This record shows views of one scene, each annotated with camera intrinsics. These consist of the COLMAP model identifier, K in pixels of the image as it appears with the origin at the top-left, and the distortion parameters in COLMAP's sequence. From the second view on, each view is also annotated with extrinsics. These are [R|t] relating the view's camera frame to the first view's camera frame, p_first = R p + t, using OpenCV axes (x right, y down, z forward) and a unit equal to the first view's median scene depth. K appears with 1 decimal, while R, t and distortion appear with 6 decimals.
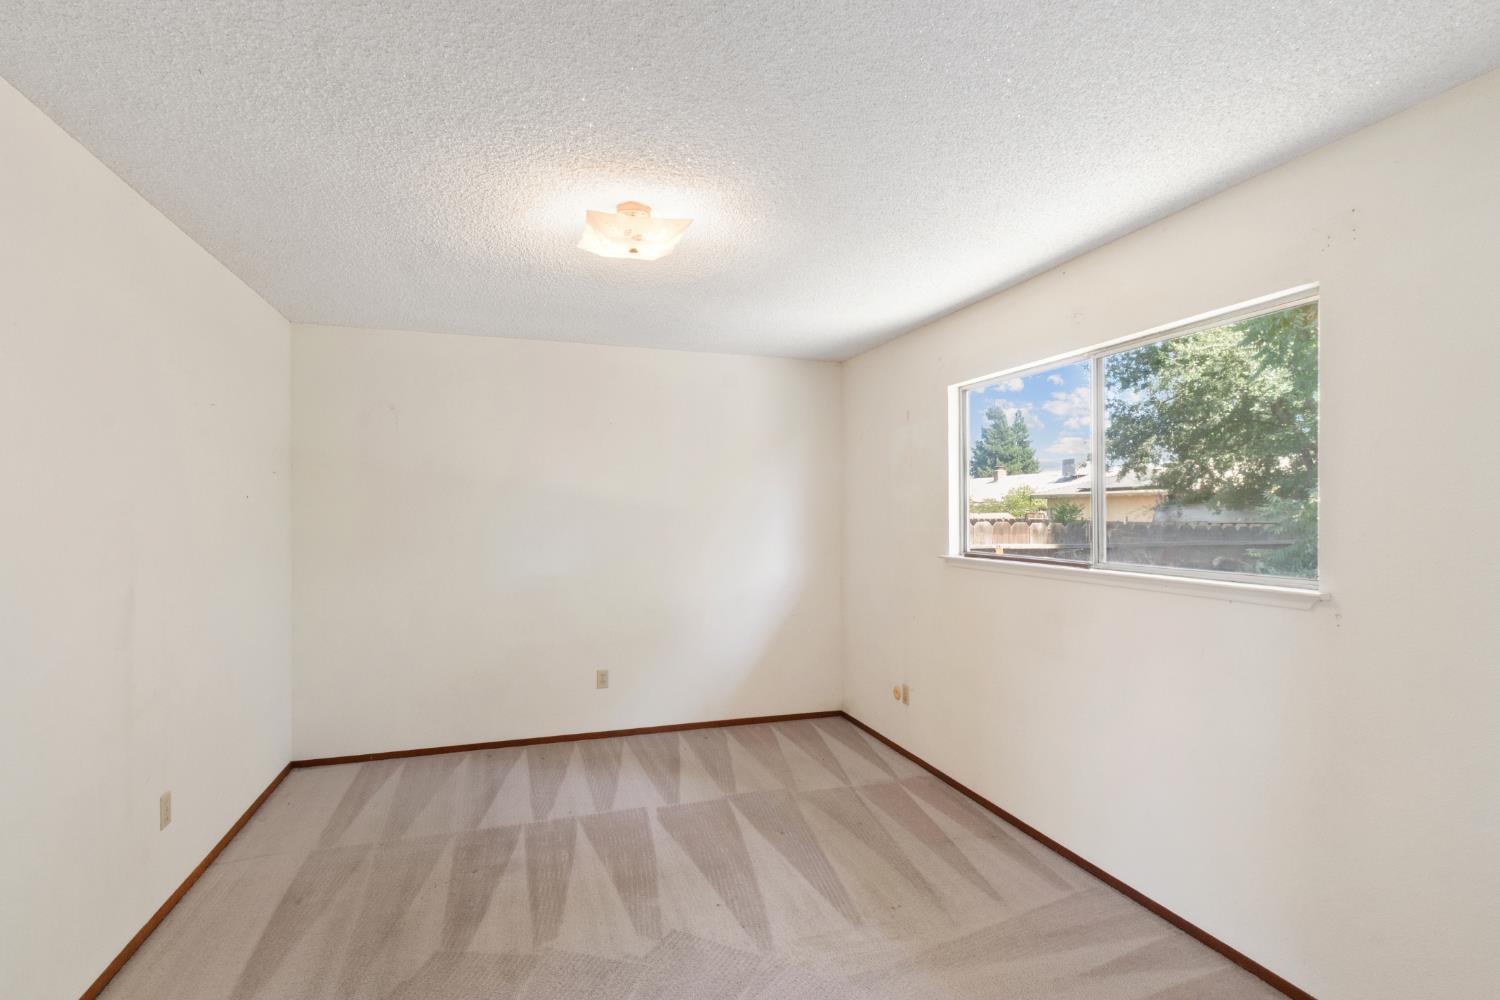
lens RADIAL K [[723.8, 0, 744.9], [0, 723.8, 523.5], [0, 0, 1]] dist [0.005287, 0.001673]
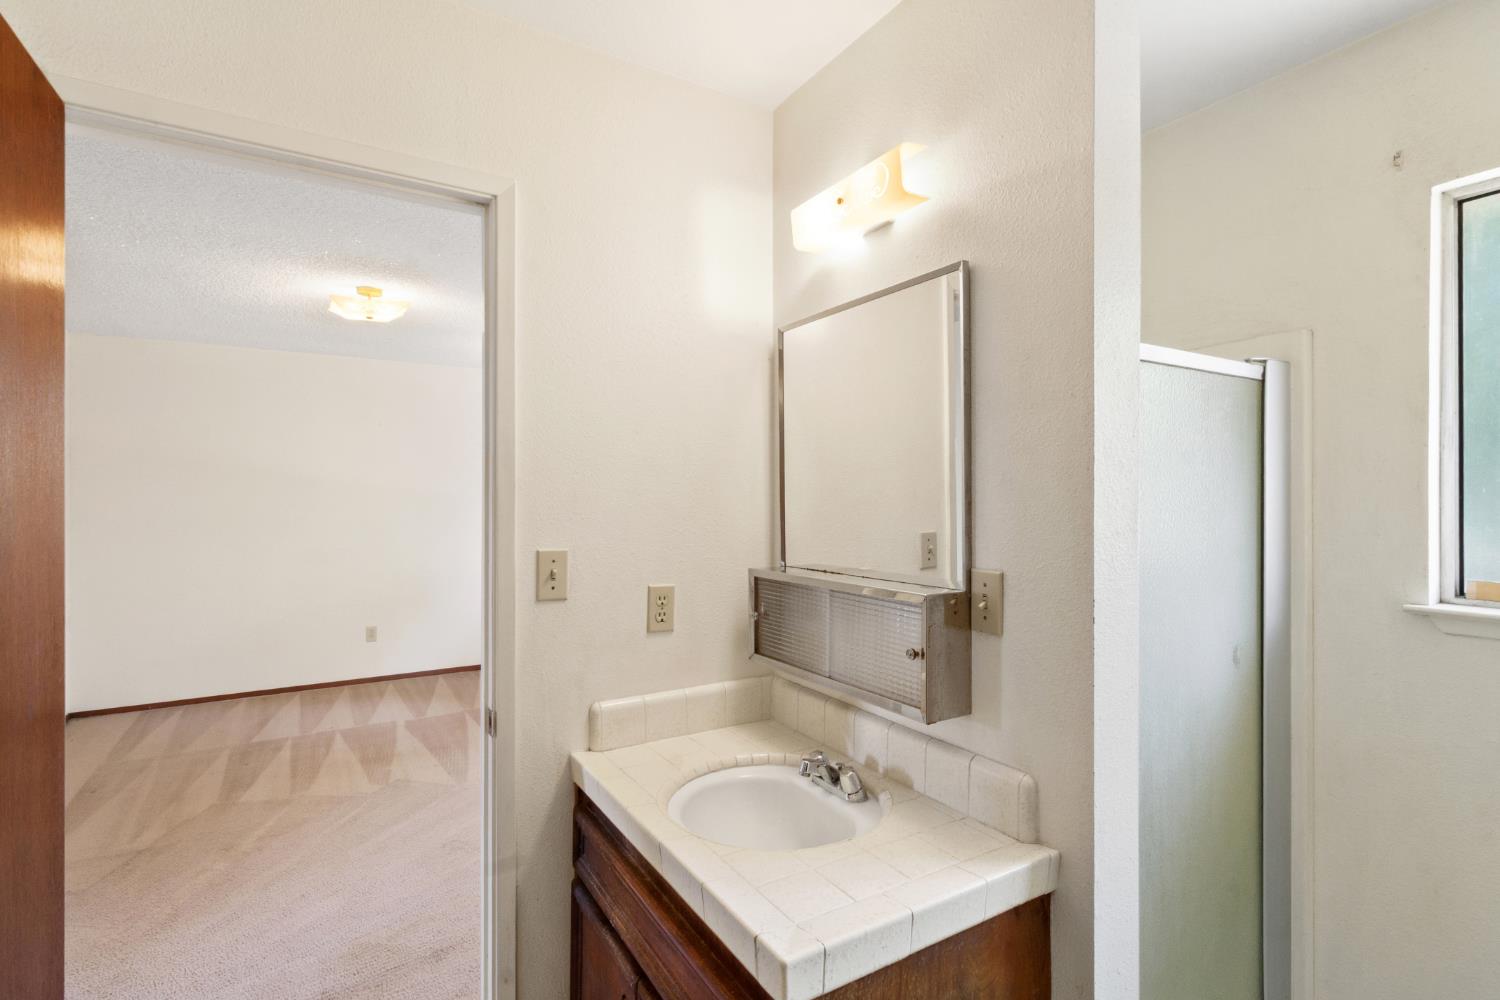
lens RADIAL K [[723.8, 0, 746.0], [0, 723.8, 497.2], [0, 0, 1]] dist [0.005287, 0.001673]
pose [[0.973804, -0.000193, 0.227390, 0.192693], [0.003232, 0.999910, -0.012995, 0.006433], [-0.227367, 0.013390, 0.973717, -0.455450]]
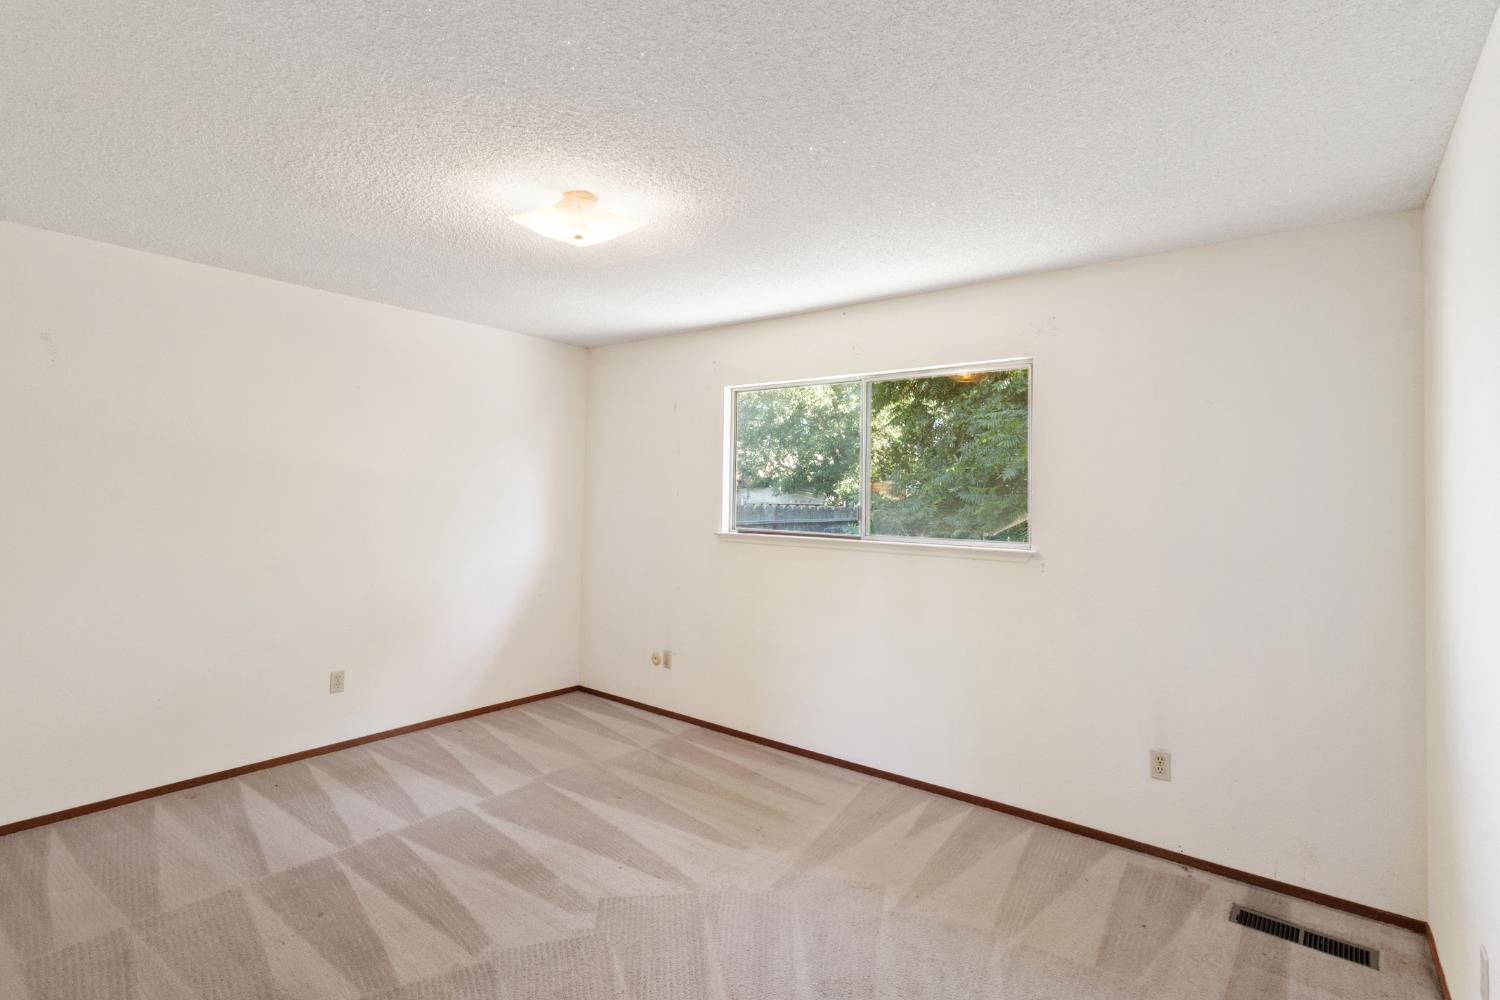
lens RADIAL K [[723.8, 0, 747.4], [0, 723.8, 486.7], [0, 0, 1]] dist [0.005287, 0.001673]
pose [[0.832328, 0.021695, 0.553859, -0.383086], [-0.010070, 0.999661, -0.024023, -0.001045], [-0.554193, 0.014418, 0.832264, 0.014012]]
